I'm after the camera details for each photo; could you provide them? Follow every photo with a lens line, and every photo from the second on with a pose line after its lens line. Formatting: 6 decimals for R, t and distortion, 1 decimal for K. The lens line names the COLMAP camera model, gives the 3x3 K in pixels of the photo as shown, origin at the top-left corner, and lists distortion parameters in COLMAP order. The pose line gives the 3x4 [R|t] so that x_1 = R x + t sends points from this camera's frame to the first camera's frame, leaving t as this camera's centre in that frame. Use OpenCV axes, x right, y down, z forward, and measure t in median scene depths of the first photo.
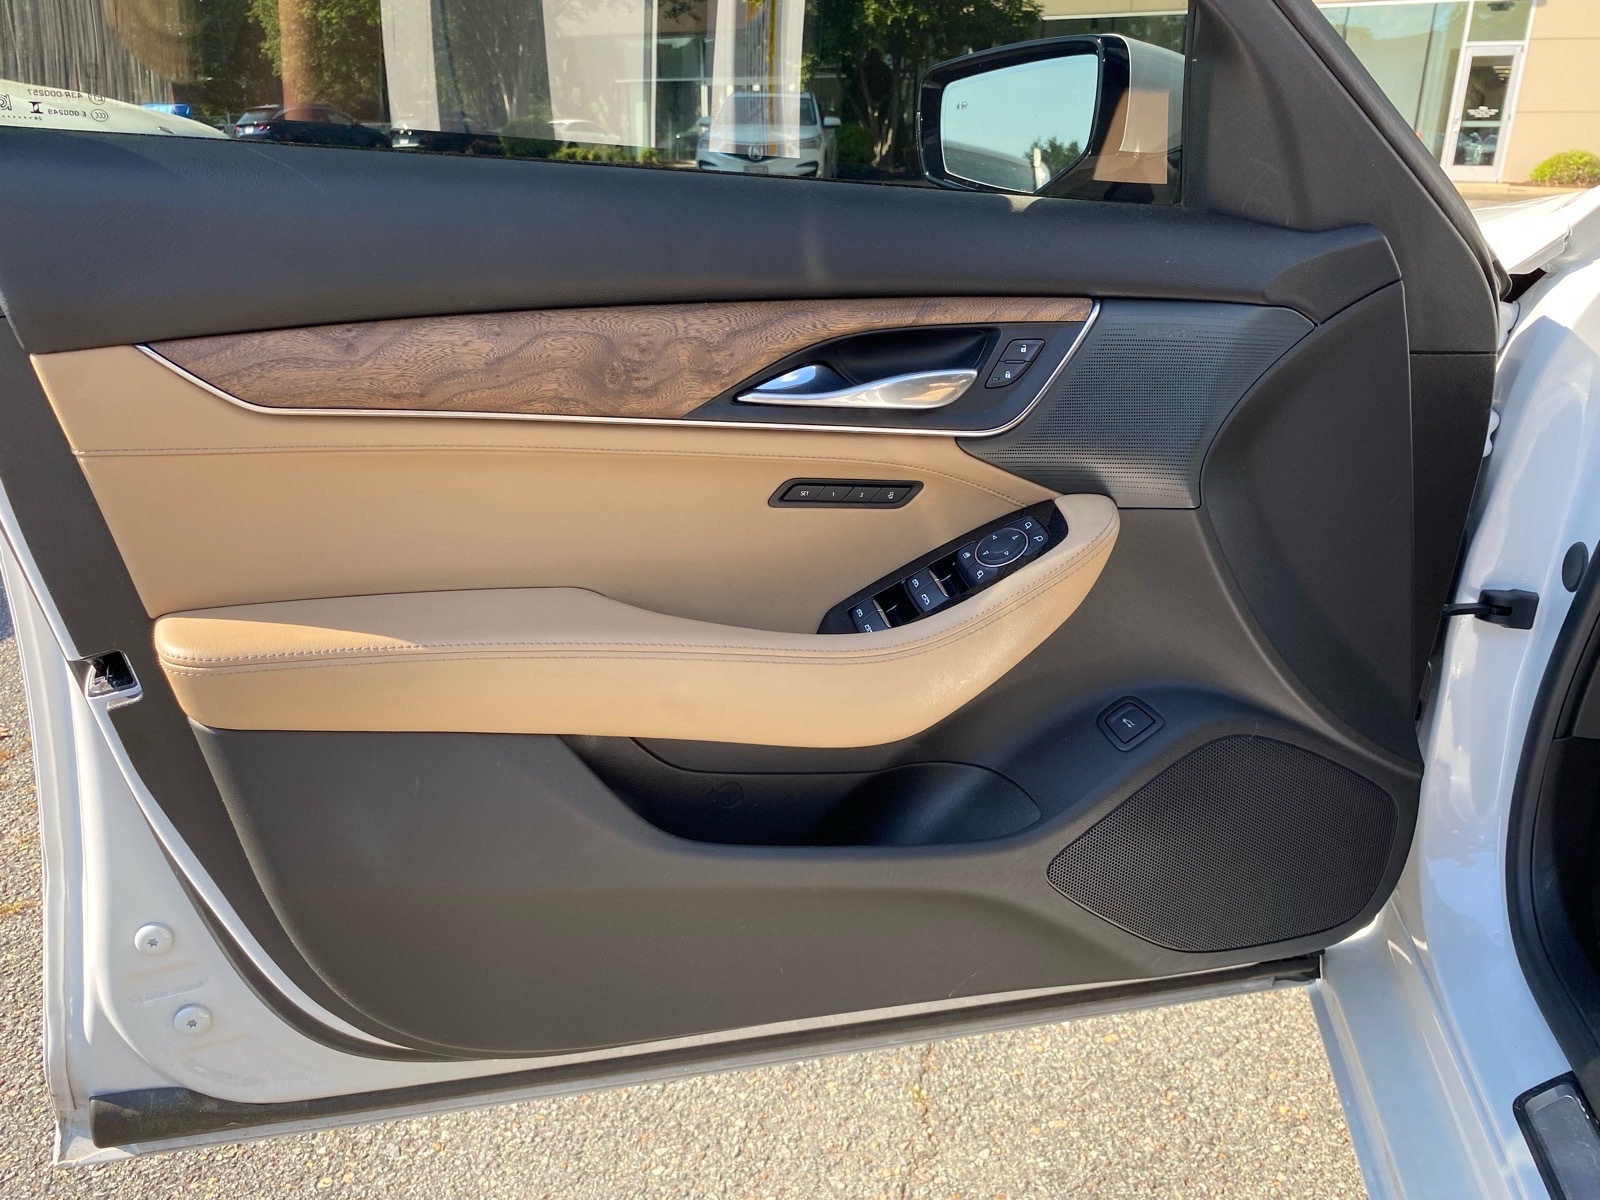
lens RADIAL K [[1223.3, 0, 800.0], [0, 1223.3, 600.0], [0, 0, 1]] dist [-0.001083, 0.003706]
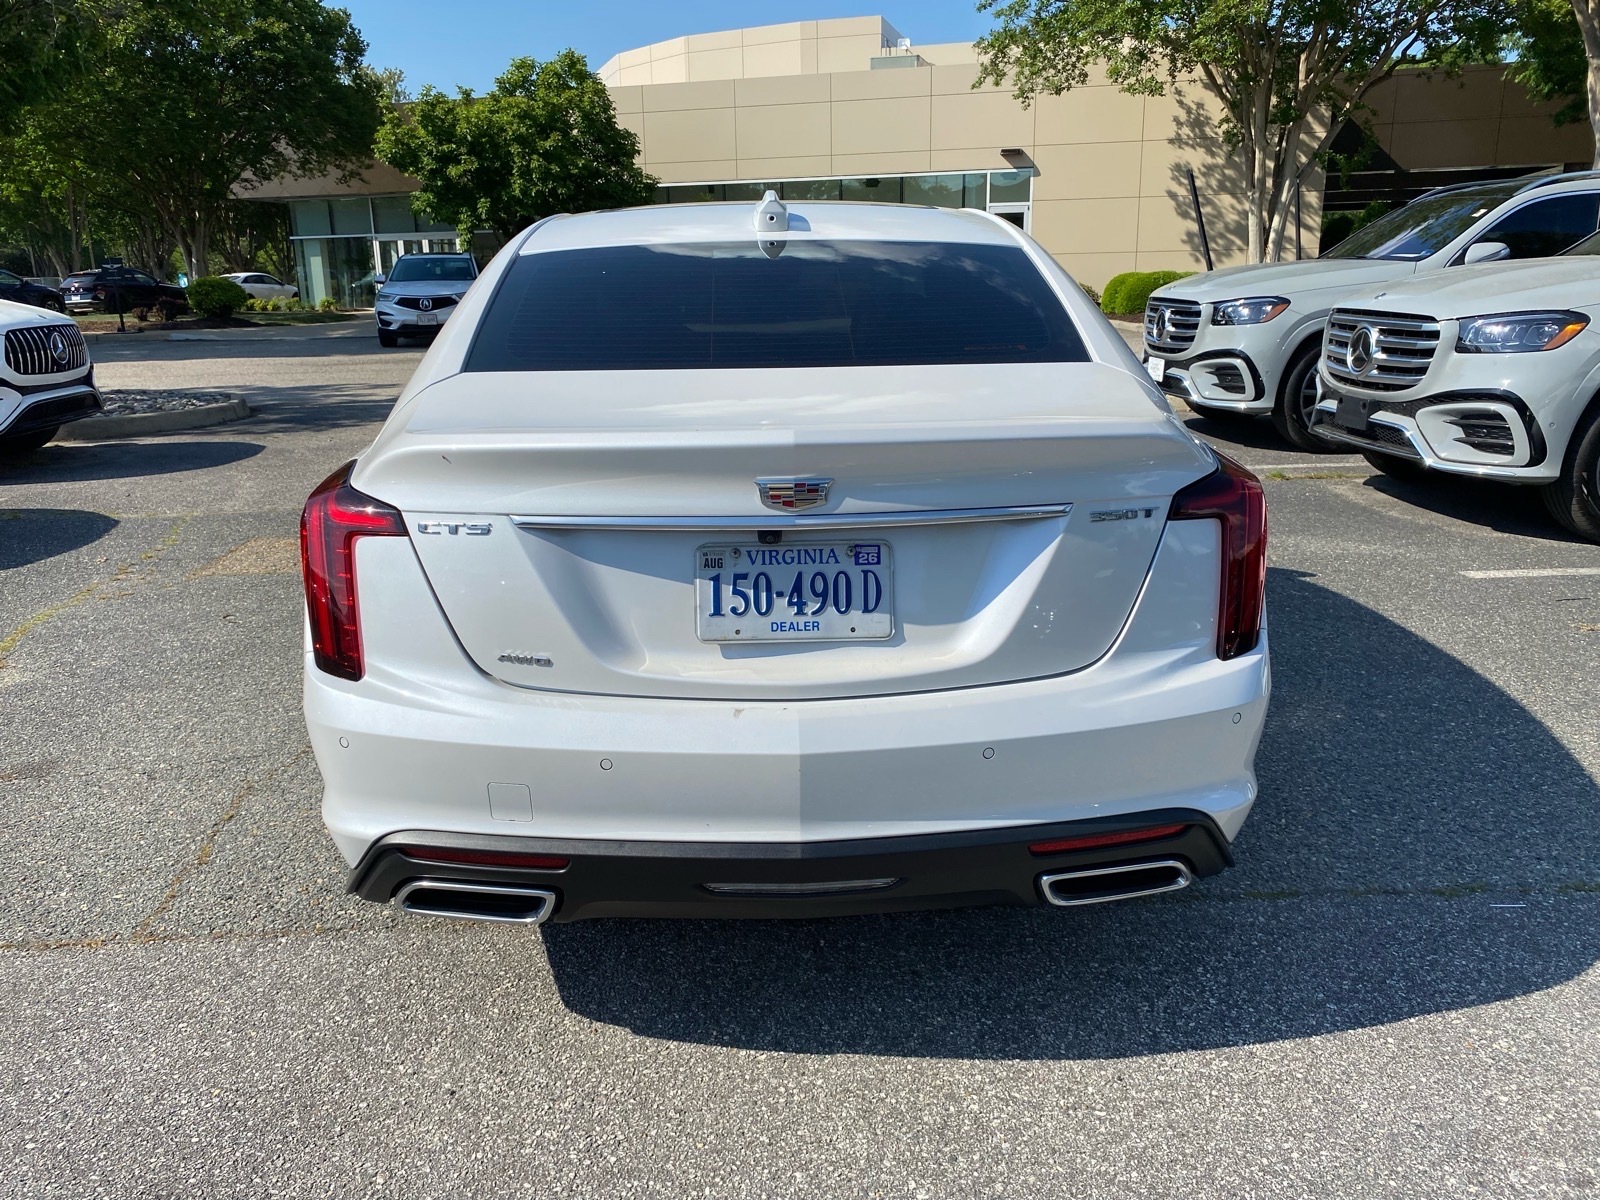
lens RADIAL K [[1223.3, 0, 800.0], [0, 1223.3, 600.0], [0, 0, 1]] dist [-0.001083, 0.003706]
pose [[0.969186, -0.084362, 0.231435, 0.010407], [0.107294, 0.990295, -0.088337, 0.040630], [-0.221736, 0.110447, 0.968832, -0.127226]]
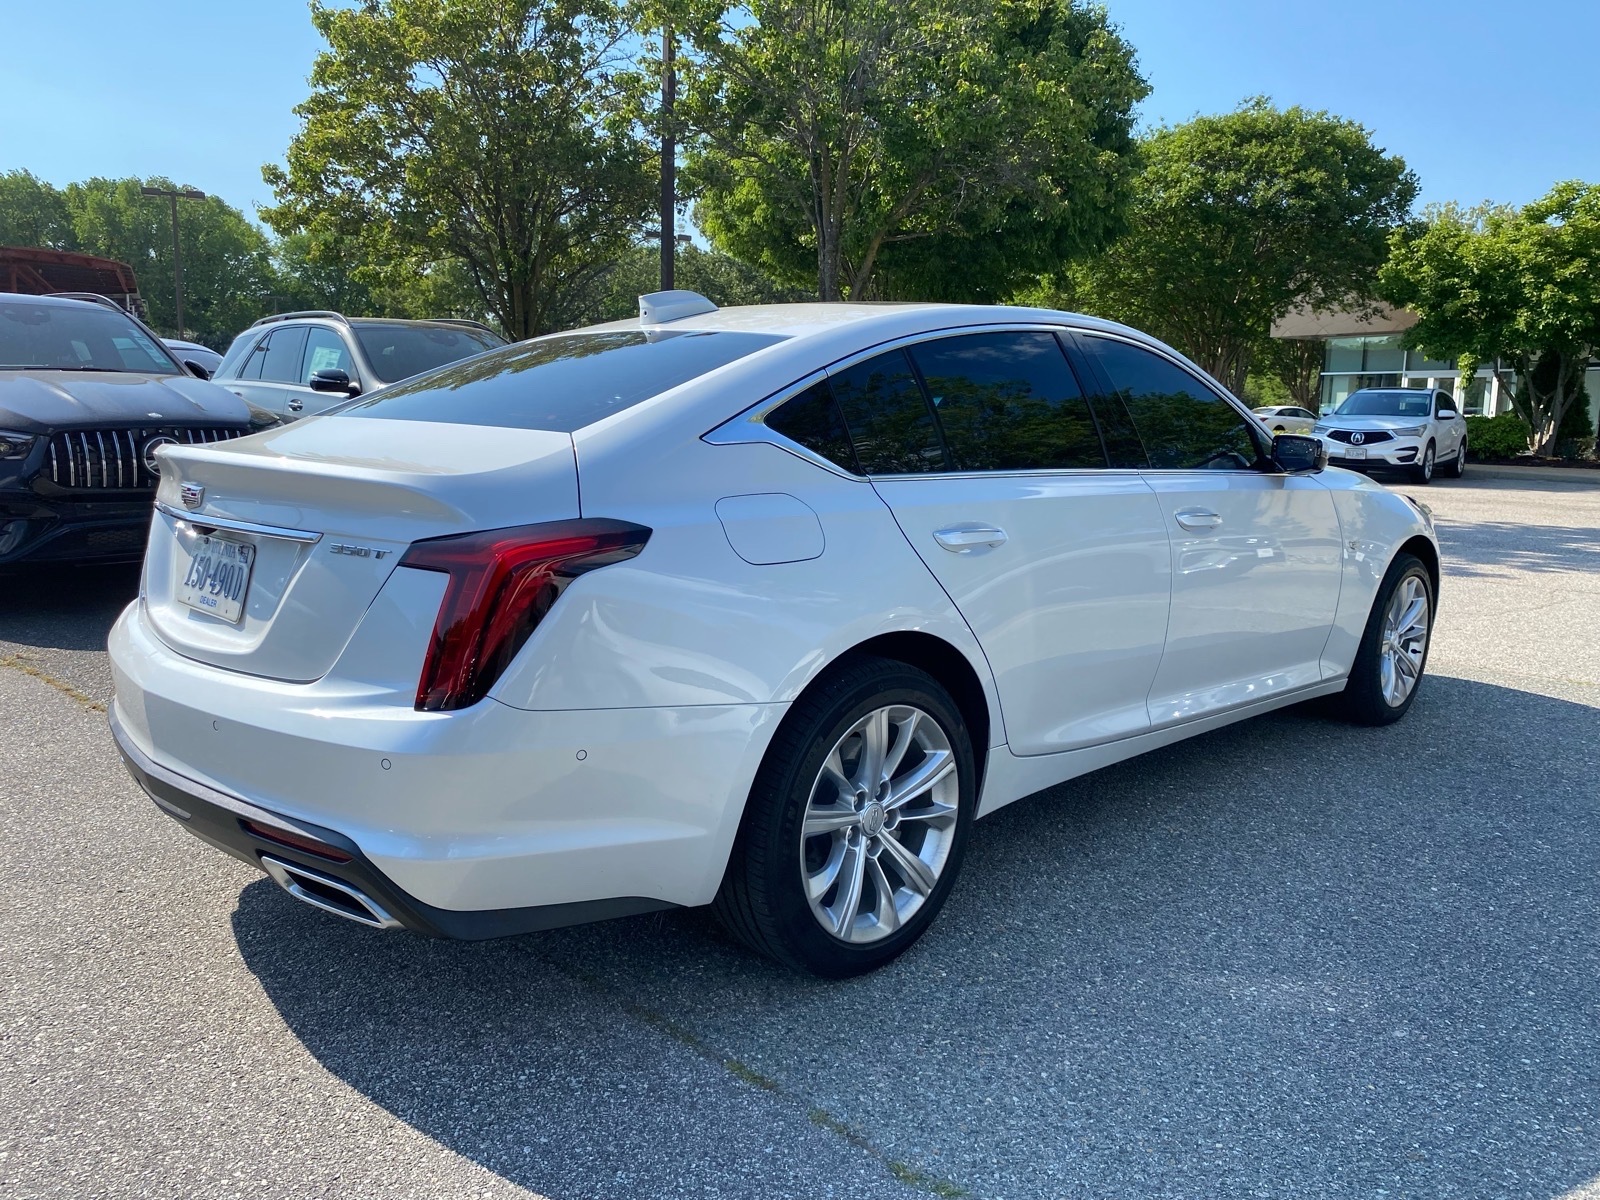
lens RADIAL K [[1224.7, 0, 808.5], [0, 1224.7, 589.2], [0, 0, 1]] dist [-0.000942, -0.004577]
pose [[0.833397, 0.091139, -0.545109, 0.101224], [-0.209378, 0.964855, -0.158792, 0.040195], [0.511479, 0.246471, 0.823190, -0.113608]]
